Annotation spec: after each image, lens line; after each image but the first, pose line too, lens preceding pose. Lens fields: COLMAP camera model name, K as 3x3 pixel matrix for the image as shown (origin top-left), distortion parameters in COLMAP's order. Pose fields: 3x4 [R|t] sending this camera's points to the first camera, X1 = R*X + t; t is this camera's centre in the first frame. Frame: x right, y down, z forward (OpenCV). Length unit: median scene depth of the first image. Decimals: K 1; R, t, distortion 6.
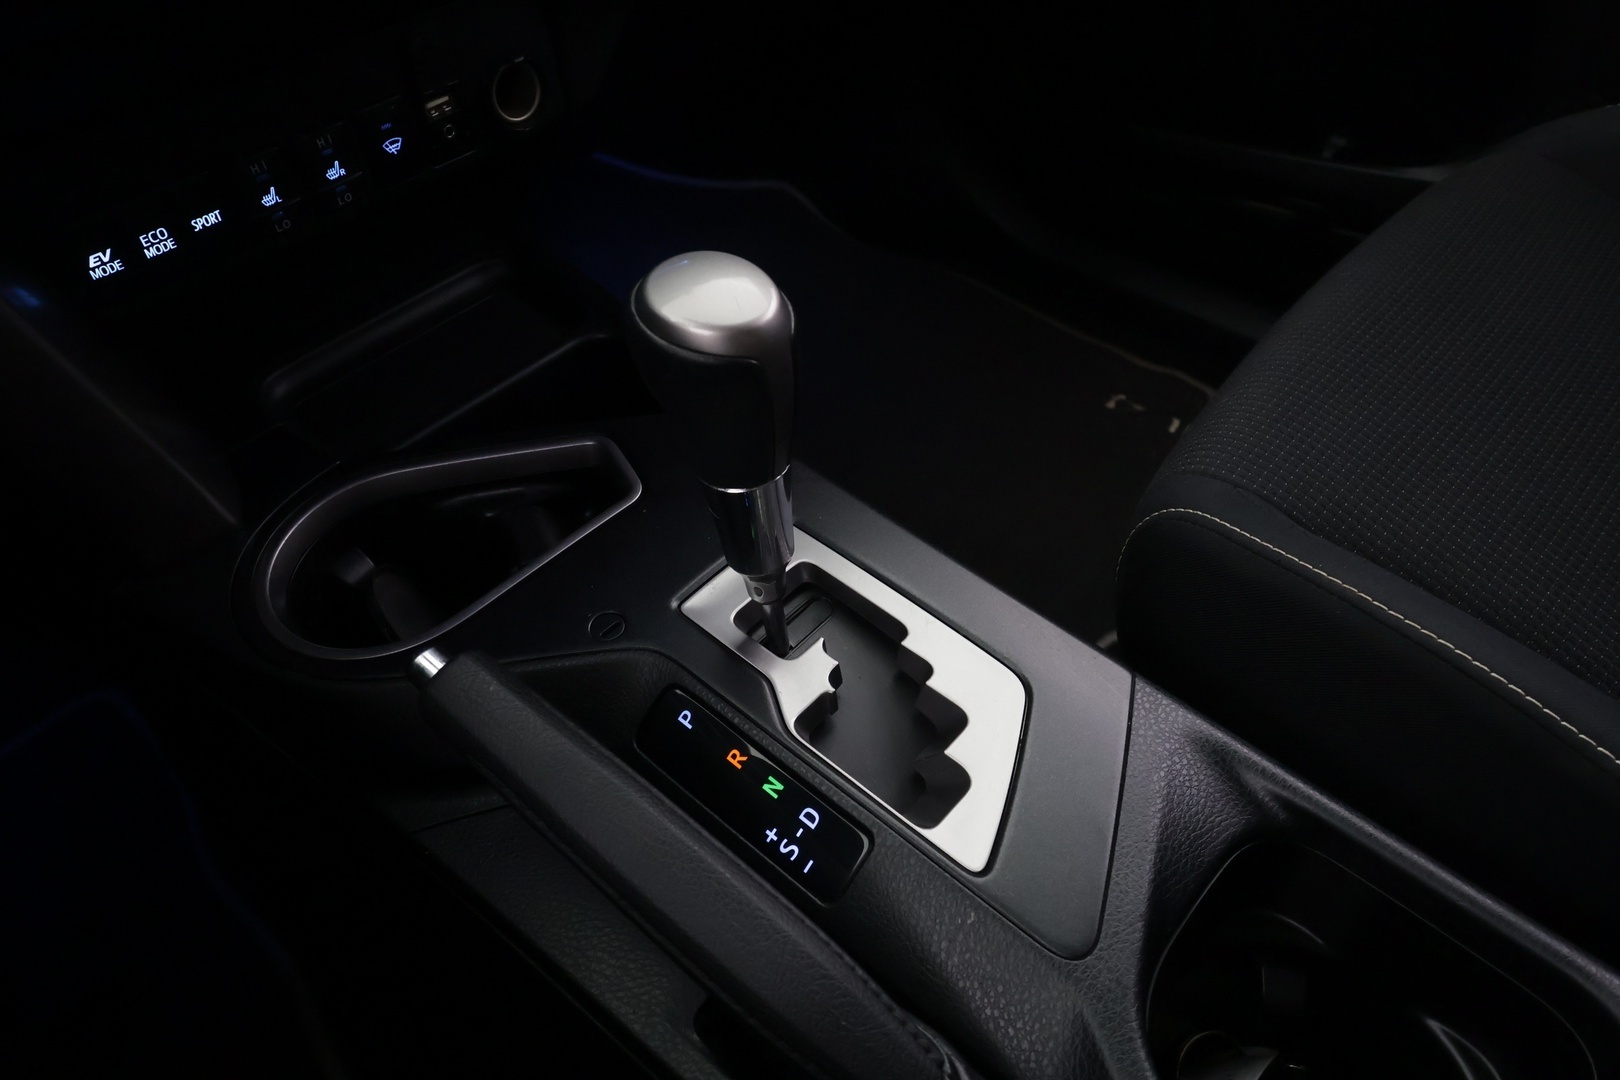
lens RADIAL K [[1060.3, 0, 803.4], [0, 1060.3, 540.9], [0, 0, 1]] dist [0.009141, -0.000306]
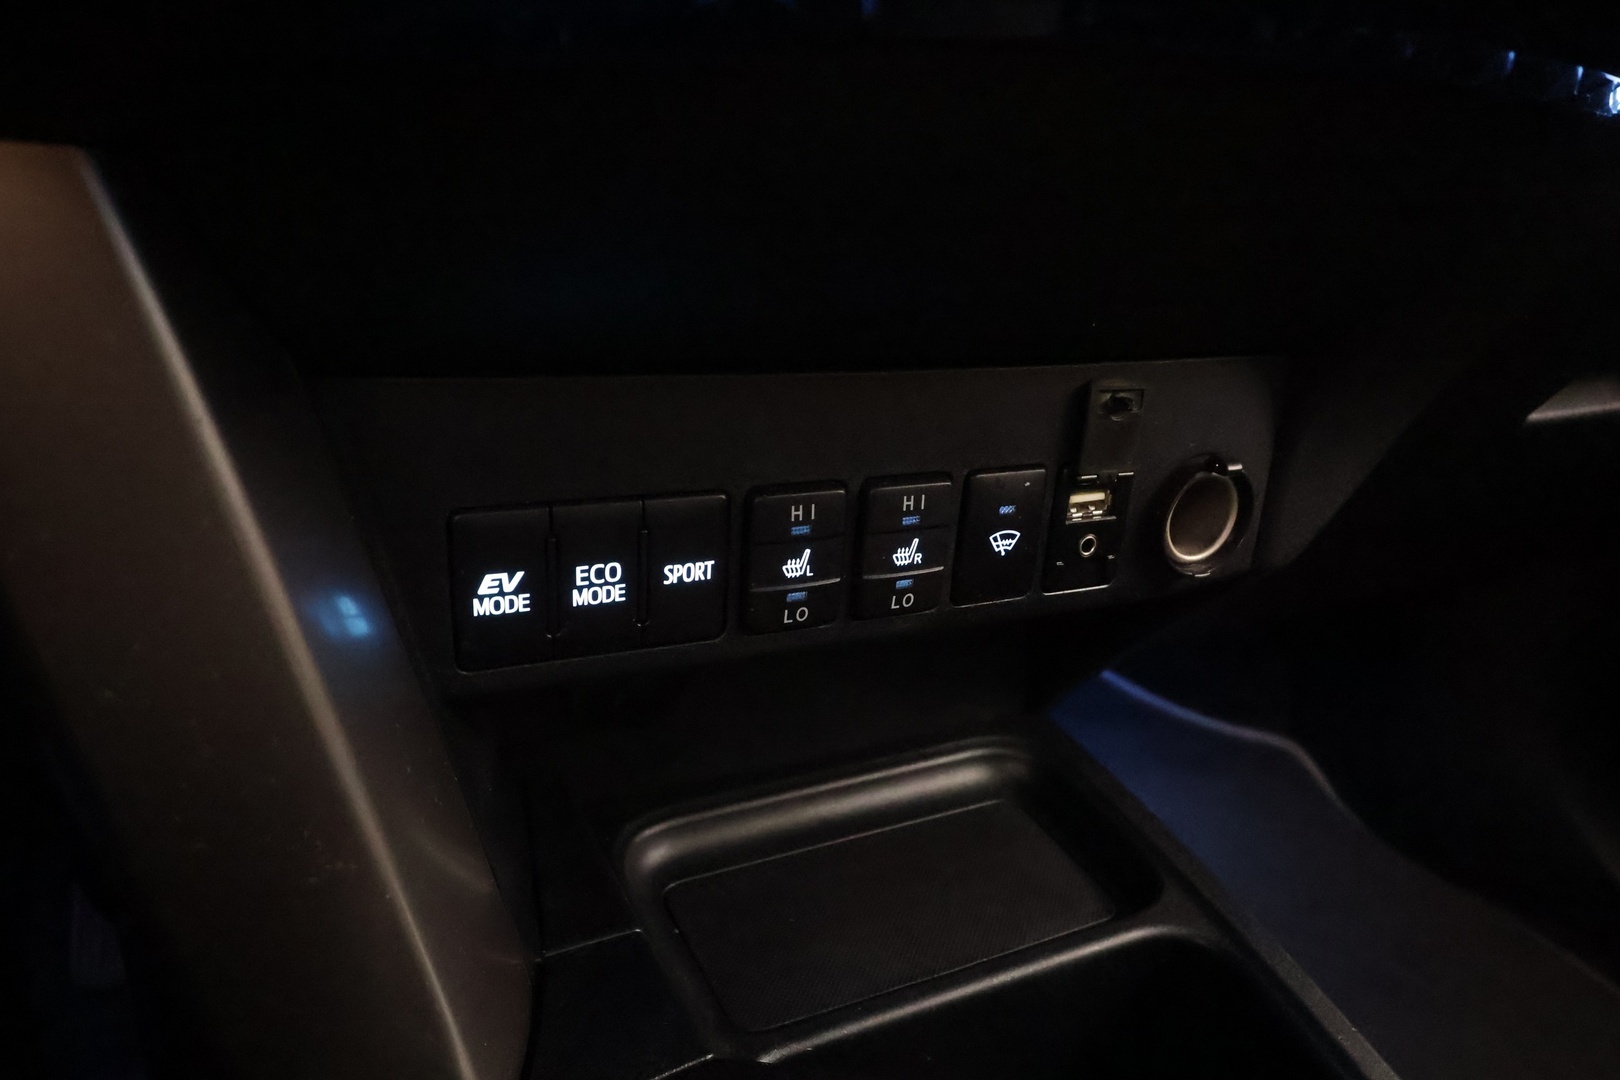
lens RADIAL K [[1060.3, 0, 803.4], [0, 1060.3, 540.9], [0, 0, 1]] dist [0.009141, -0.000306]
pose [[0.915070, 0.216042, -0.340548, -0.312835], [-0.344658, 0.857410, -0.382177, -0.119740], [0.209423, 0.467091, 0.859051, 0.514919]]
